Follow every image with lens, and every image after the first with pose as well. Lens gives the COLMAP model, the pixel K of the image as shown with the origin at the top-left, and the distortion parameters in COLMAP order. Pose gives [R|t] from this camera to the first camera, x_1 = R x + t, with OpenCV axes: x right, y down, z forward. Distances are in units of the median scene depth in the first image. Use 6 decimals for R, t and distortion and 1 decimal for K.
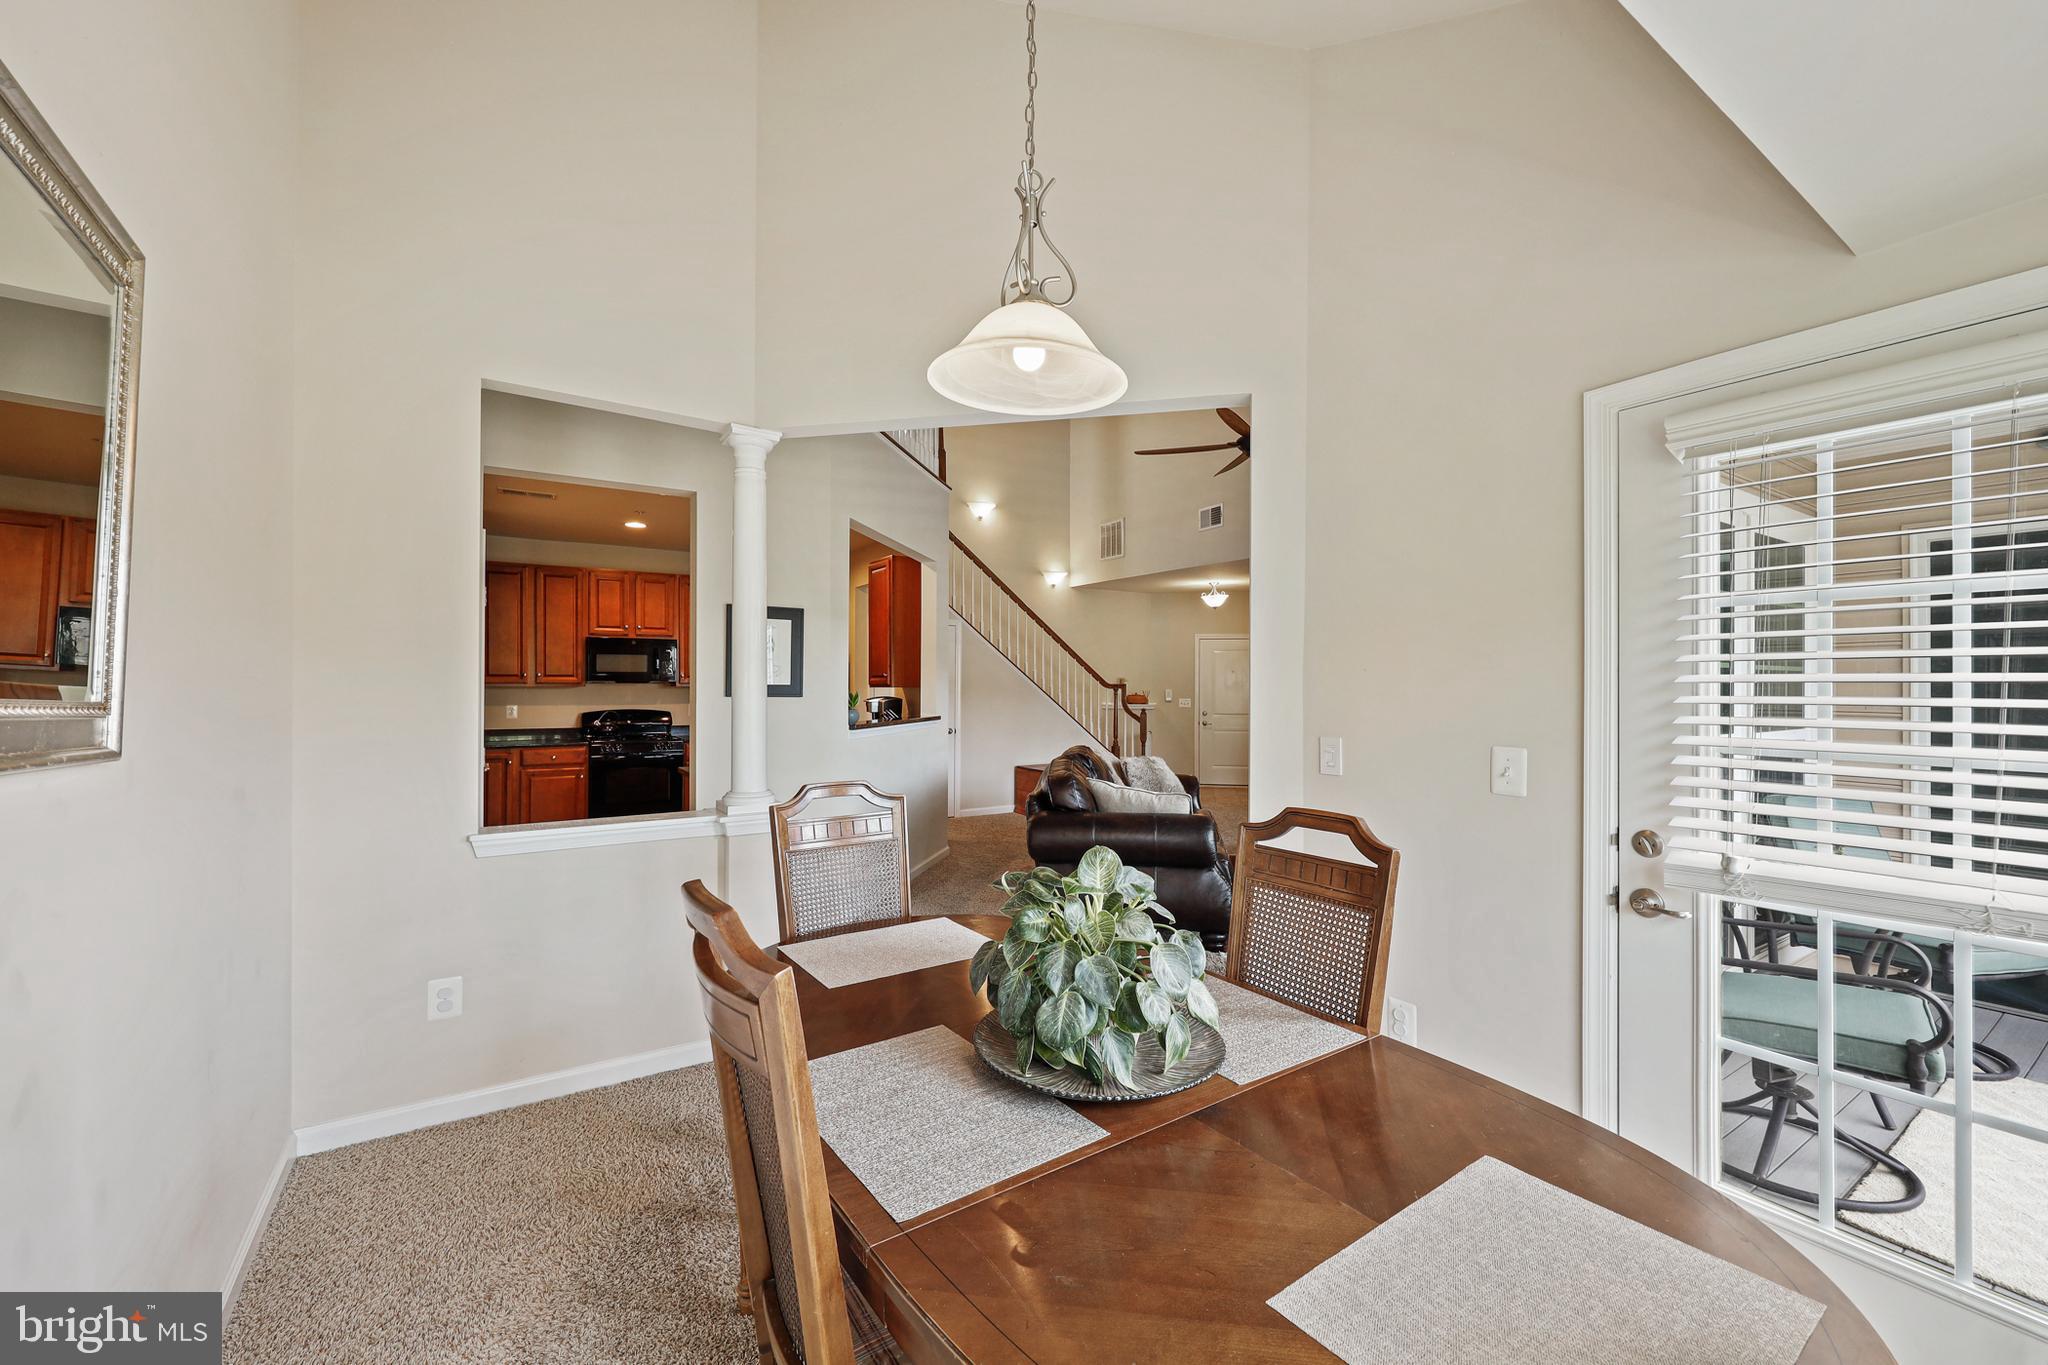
lens RADIAL K [[824.9, 0, 1023.2], [0, 824.9, 678.7], [0, 0, 1]] dist [-0.003653, -0.000465]
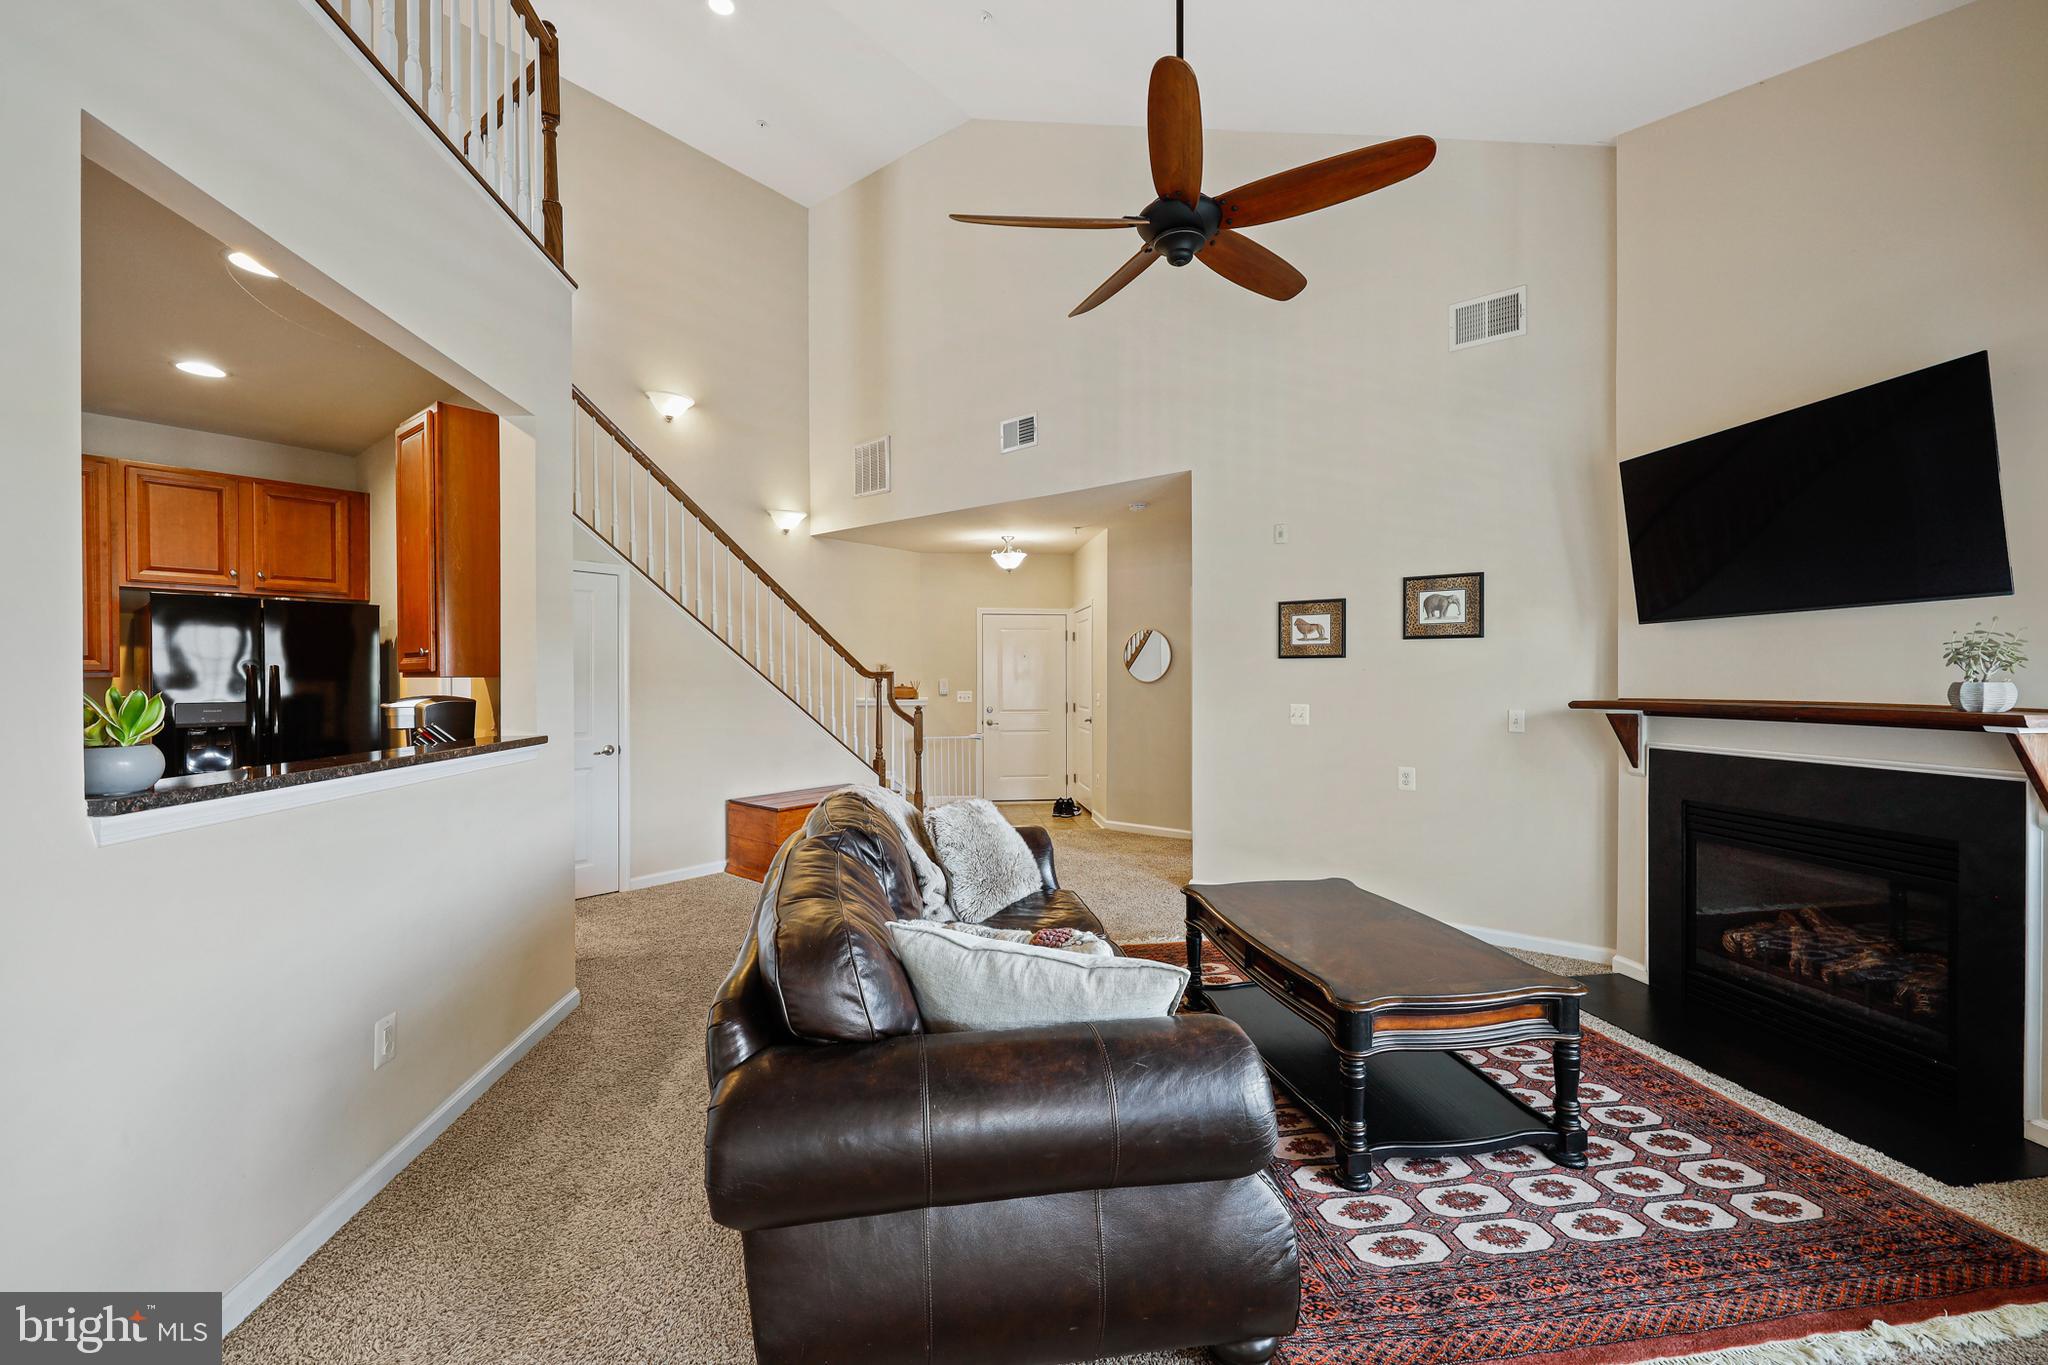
lens RADIAL K [[824.9, 0, 1028.6], [0, 824.9, 686.4], [0, 0, 1]] dist [-0.003653, -0.000465]
pose [[0.948291, -0.007935, 0.317302, 0.010841], [0.001364, 0.999780, 0.020923, 0.004884], [-0.317398, -0.019409, 0.948094, 0.326547]]
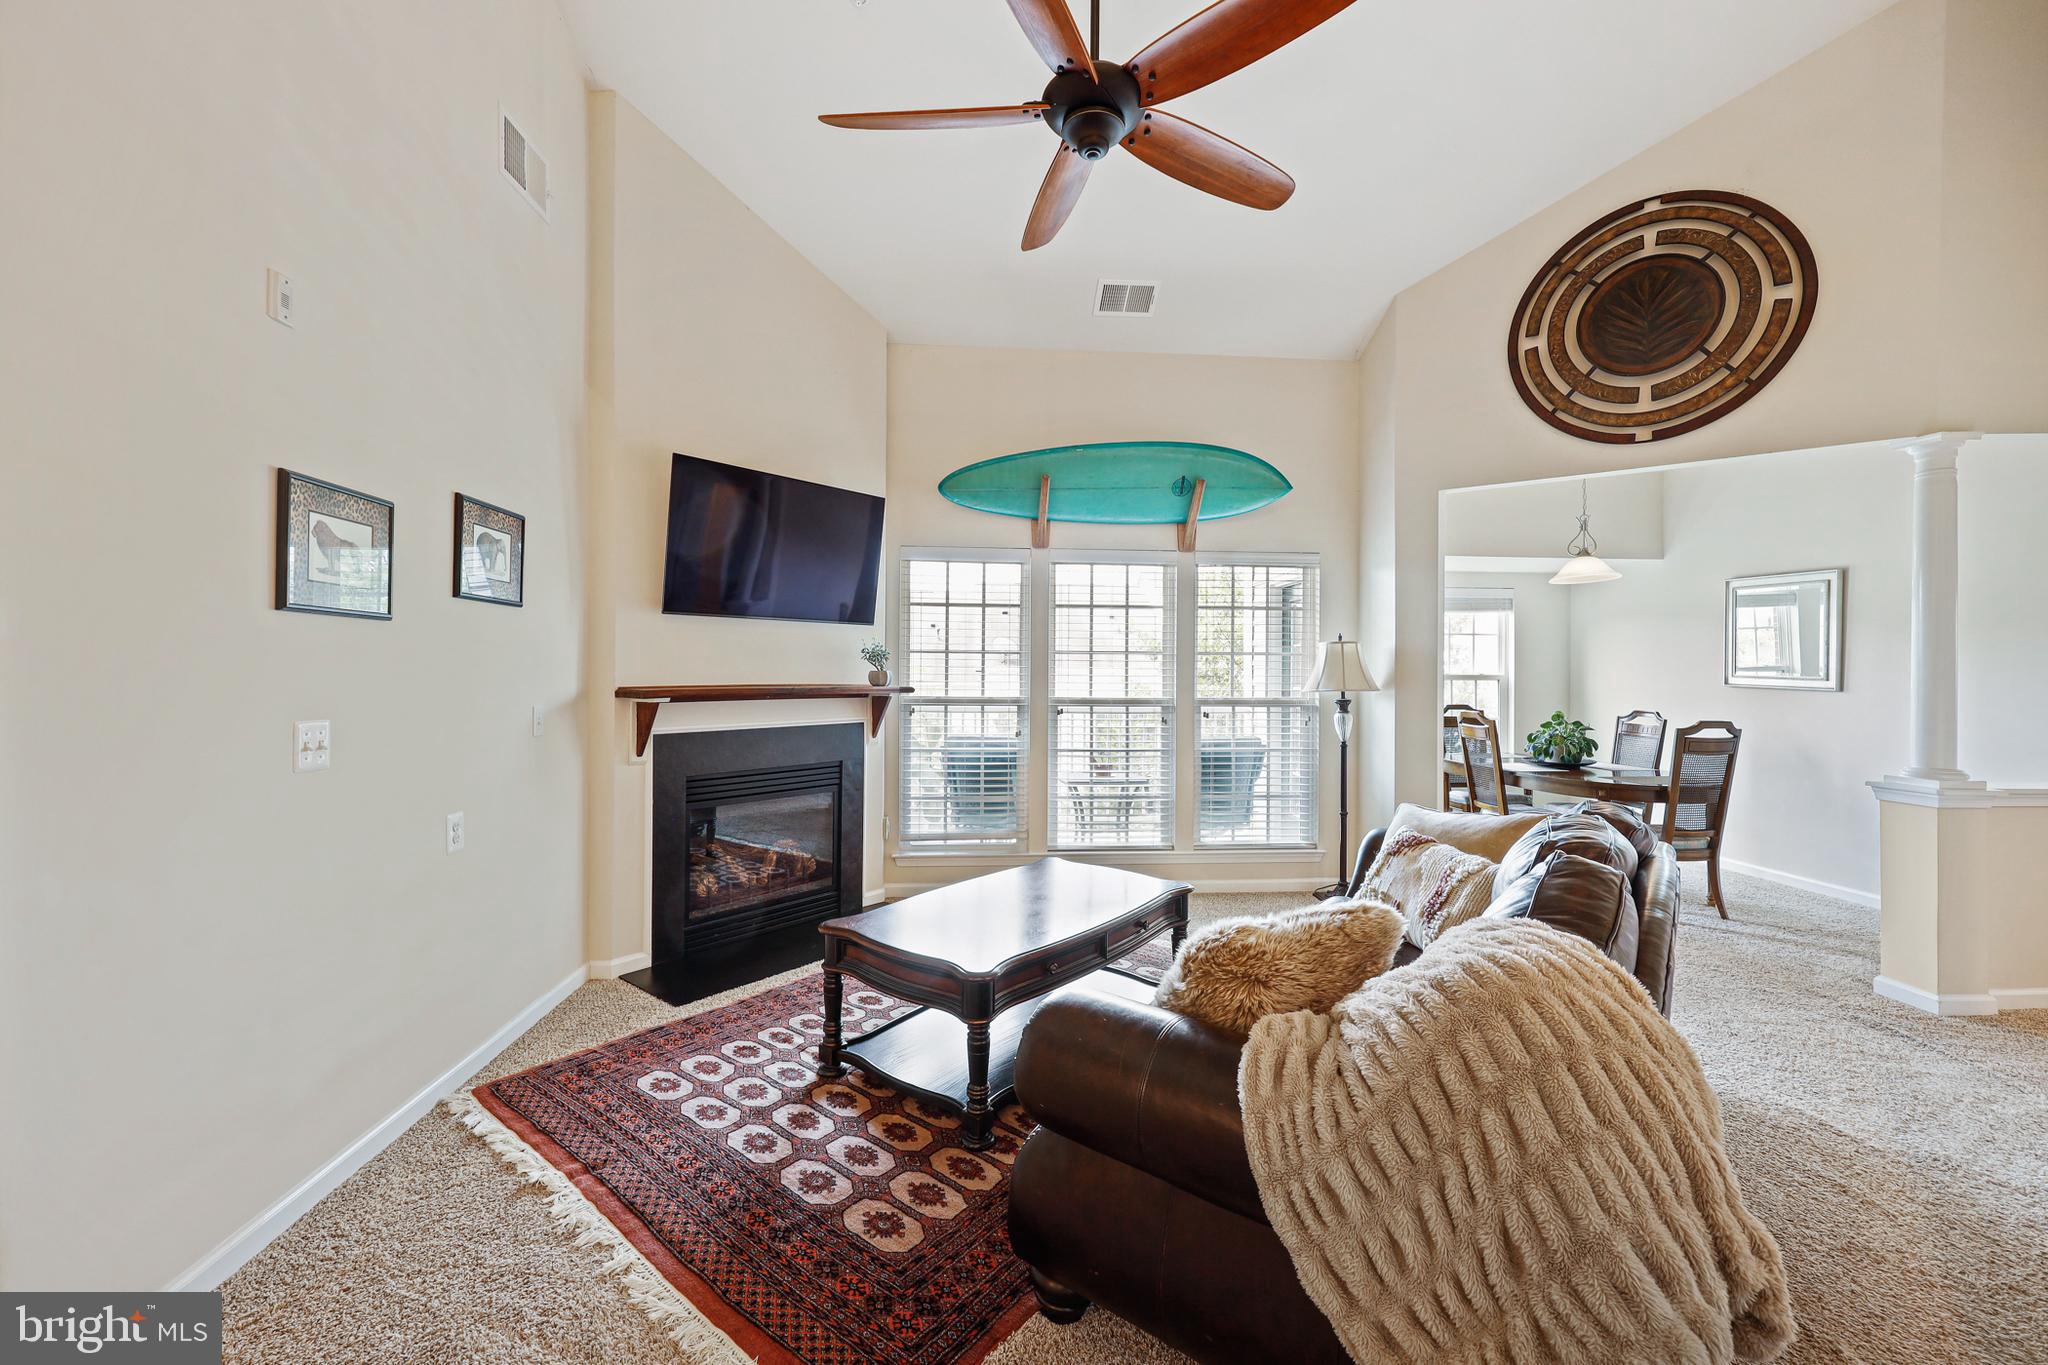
lens RADIAL K [[824.9, 0, 1013.0], [0, 824.9, 674.0], [0, 0, 1]] dist [-0.003653, -0.000465]
pose [[-0.869311, -0.010703, 0.494150, 0.067219], [-0.015709, 0.999859, -0.005980, 0.013349], [-0.494016, -0.012961, -0.869356, 0.892908]]
